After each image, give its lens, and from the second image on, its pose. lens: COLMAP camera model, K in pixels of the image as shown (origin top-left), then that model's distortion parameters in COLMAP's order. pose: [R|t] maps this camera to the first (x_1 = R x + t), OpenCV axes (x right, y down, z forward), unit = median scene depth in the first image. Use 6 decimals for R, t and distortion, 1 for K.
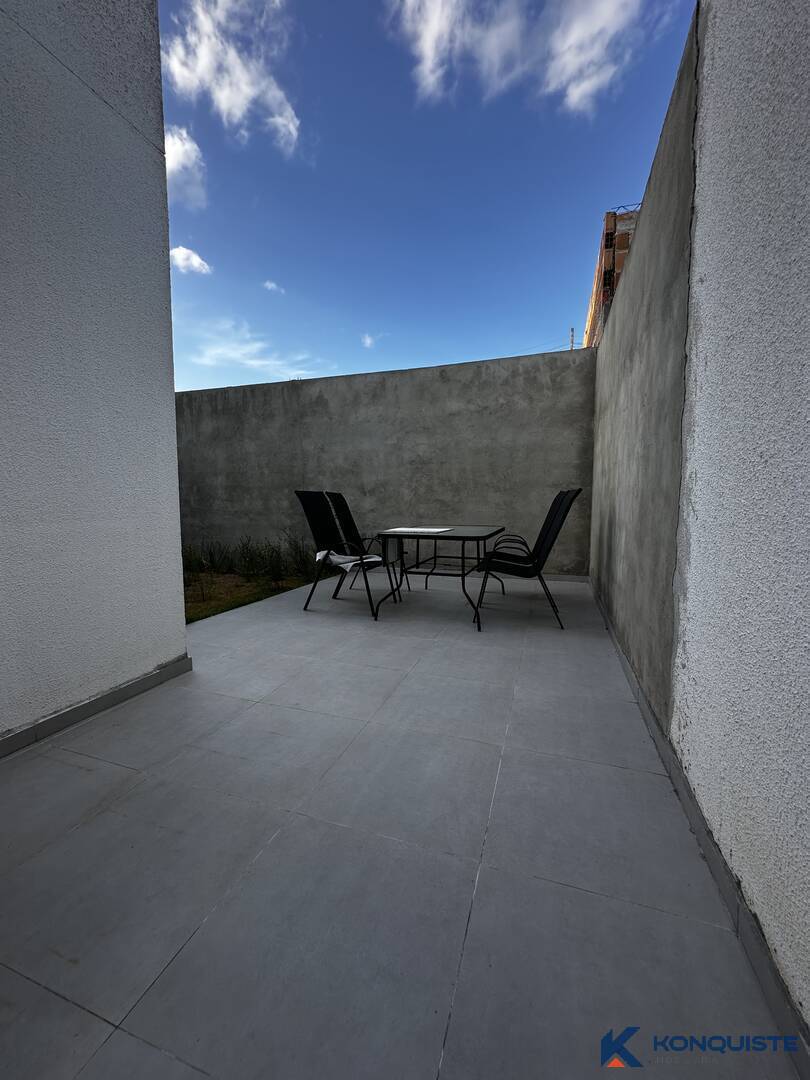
lens RADIAL K [[430.1, 0, 405.0], [0, 430.1, 540.0], [0, 0, 1]] dist [-0.000317, -0.000025]
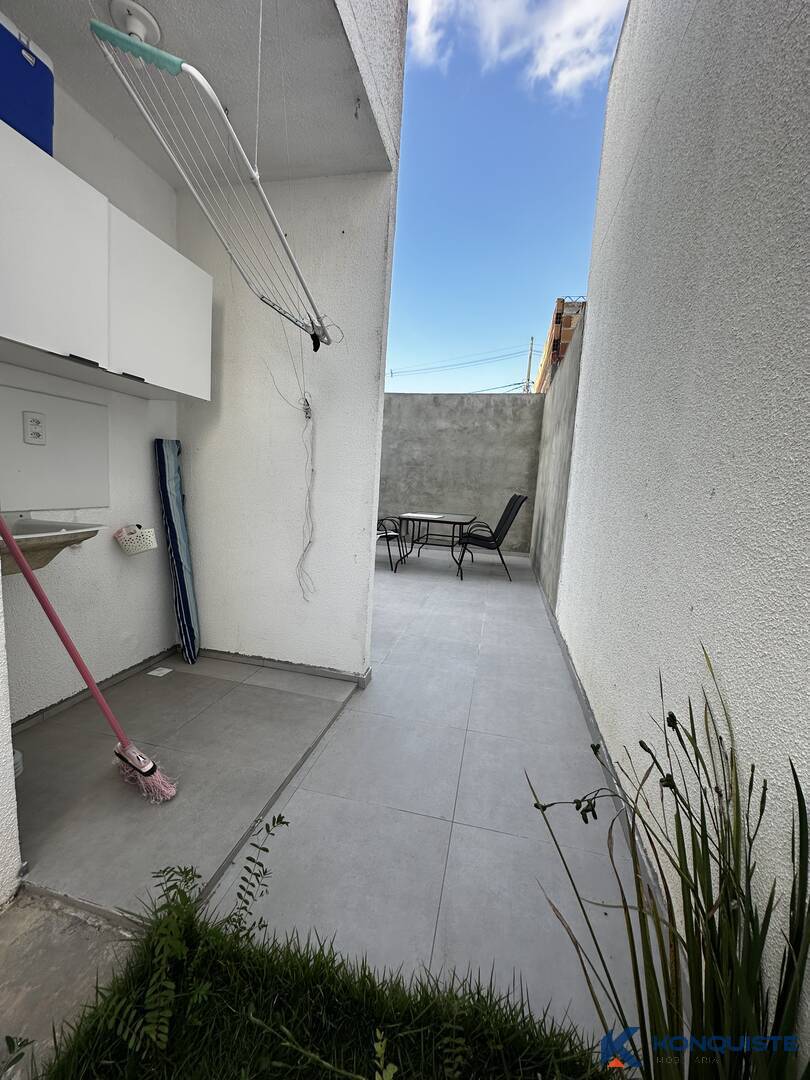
lens RADIAL K [[430.1, 0, 405.0], [0, 430.1, 540.0], [0, 0, 1]] dist [-0.000317, -0.000025]
pose [[0.992714, 0.046706, 0.111076, -0.145494], [-0.051696, 0.997759, 0.042479, 0.000392], [-0.108843, -0.047912, 0.992904, -0.373852]]
